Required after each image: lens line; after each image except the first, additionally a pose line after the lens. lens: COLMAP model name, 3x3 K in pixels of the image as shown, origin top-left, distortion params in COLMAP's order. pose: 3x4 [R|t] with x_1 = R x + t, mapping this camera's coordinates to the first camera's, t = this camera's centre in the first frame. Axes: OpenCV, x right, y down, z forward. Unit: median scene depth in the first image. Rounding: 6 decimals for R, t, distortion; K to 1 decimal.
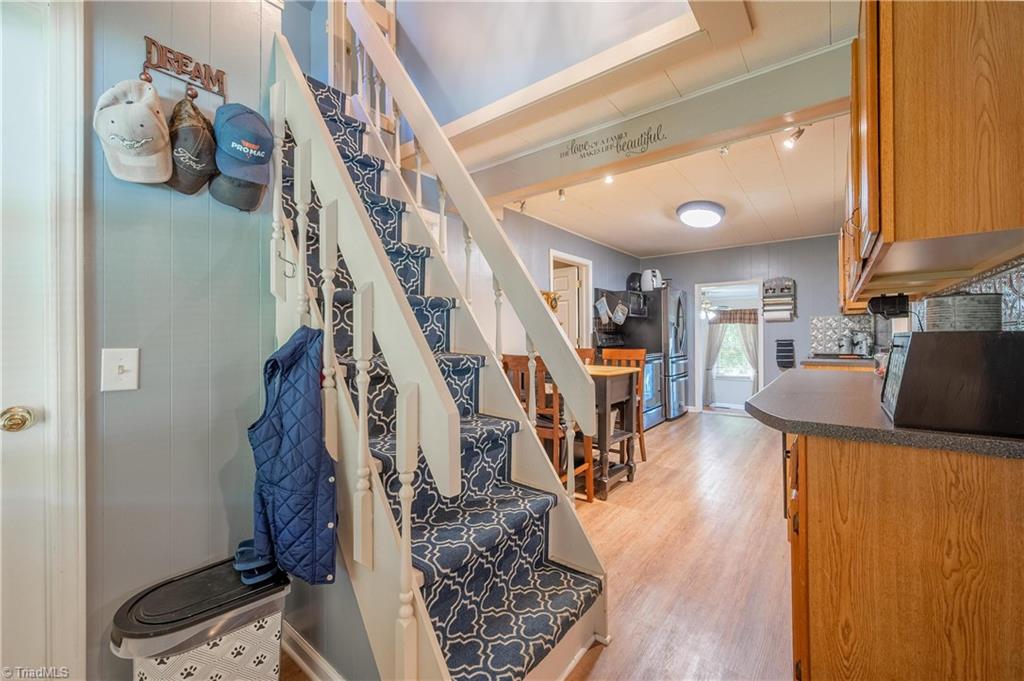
lens RADIAL K [[409.1, 0, 510.3], [0, 409.1, 334.6], [0, 0, 1]] dist [0.000815, 0.000144]
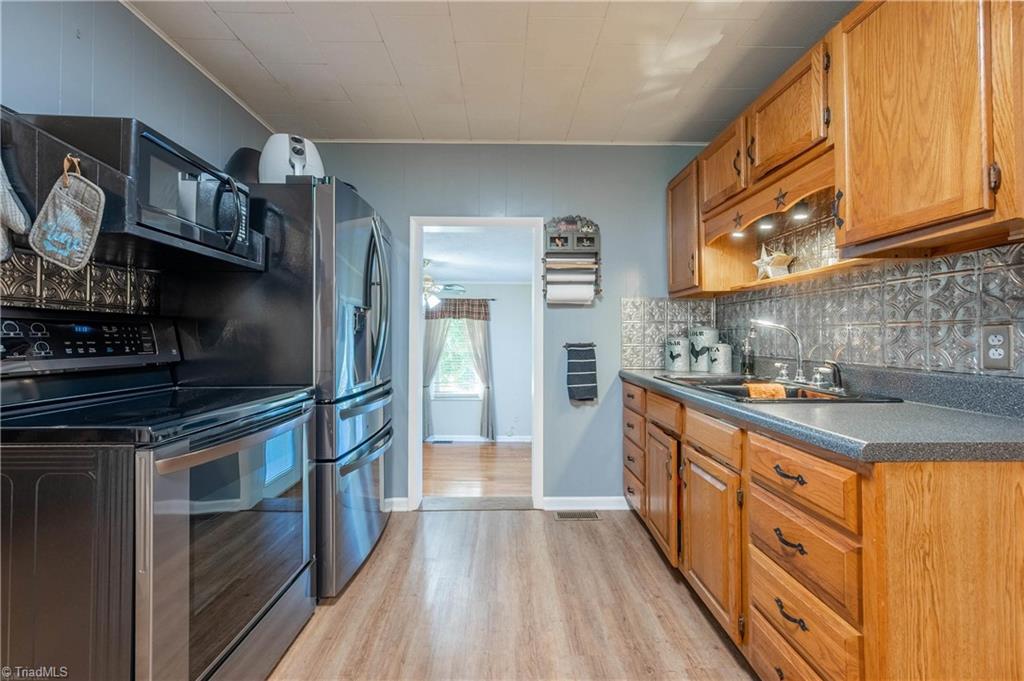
lens RADIAL K [[409.1, 0, 511.1], [0, 409.1, 335.7], [0, 0, 1]] dist [0.000815, 0.000144]
pose [[0.777126, 0.010110, 0.629264, 0.151985], [-0.010223, 0.999942, -0.003440, 0.002821], [-0.629262, -0.003759, 0.777184, 0.344499]]
